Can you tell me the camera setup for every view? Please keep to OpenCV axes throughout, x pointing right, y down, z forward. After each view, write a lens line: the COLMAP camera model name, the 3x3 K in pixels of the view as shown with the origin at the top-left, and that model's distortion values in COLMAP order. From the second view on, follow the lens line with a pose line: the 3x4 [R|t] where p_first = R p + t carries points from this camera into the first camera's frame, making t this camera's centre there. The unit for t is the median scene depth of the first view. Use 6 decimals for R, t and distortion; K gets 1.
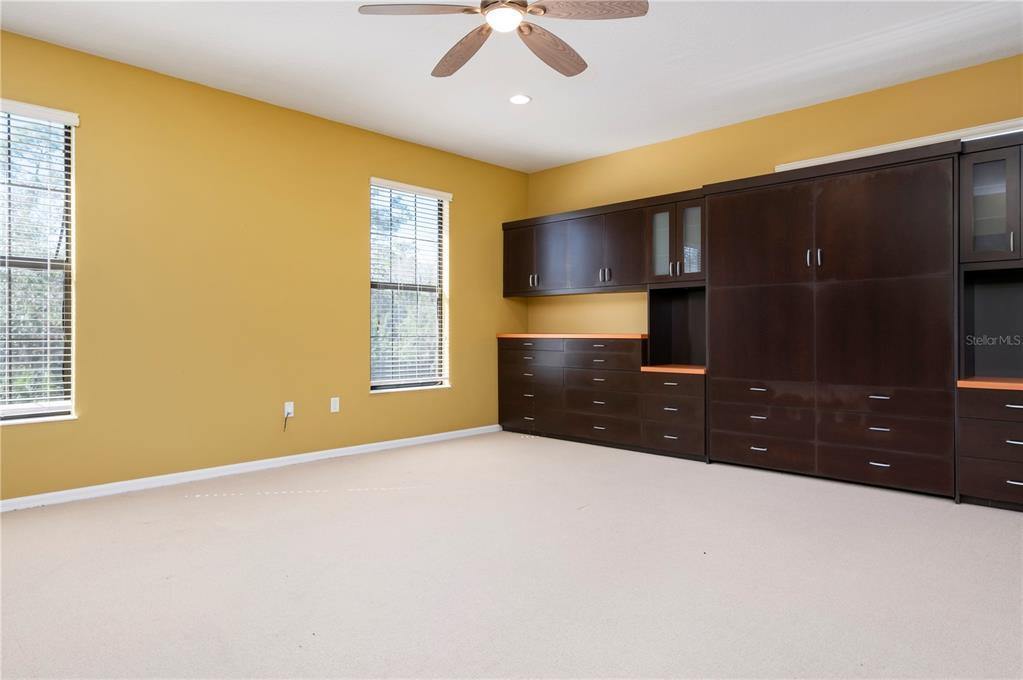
lens RADIAL K [[591.9, 0, 510.0], [0, 591.9, 326.3], [0, 0, 1]] dist [-0.004940, -0.001587]
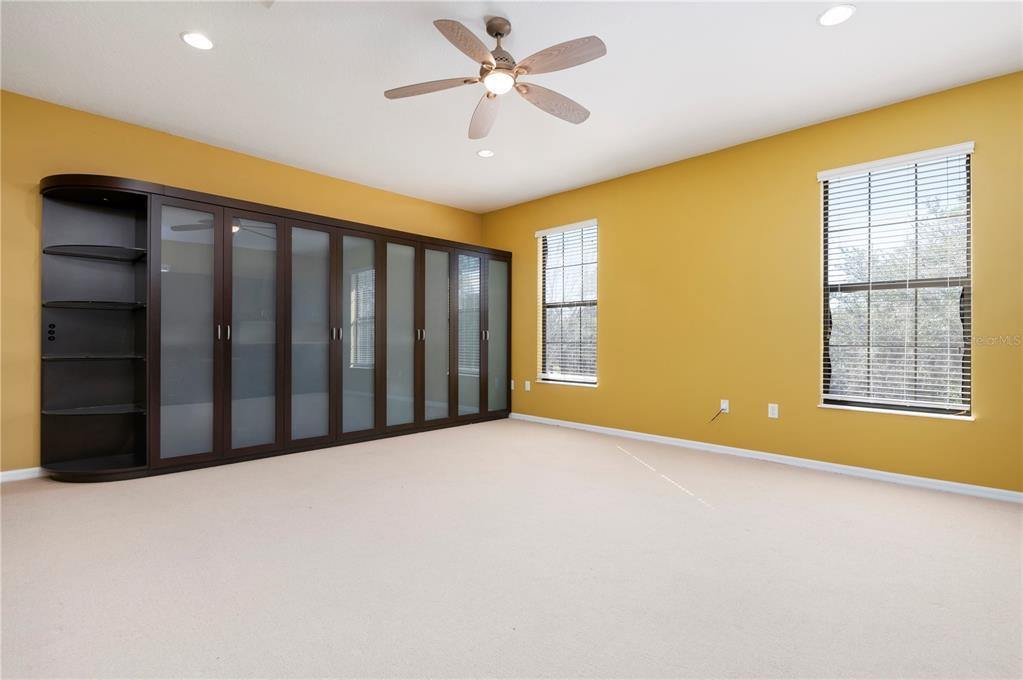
lens RADIAL K [[474.8, 0, 508.0], [0, 474.8, 338.4], [0, 0, 1]] dist [-0.000645, -0.008728]
pose [[-0.005090, -0.001304, -0.999986, 0.449314], [0.006303, 0.999979, -0.001336, 0.004098], [0.999967, -0.006310, -0.005081, 0.458082]]
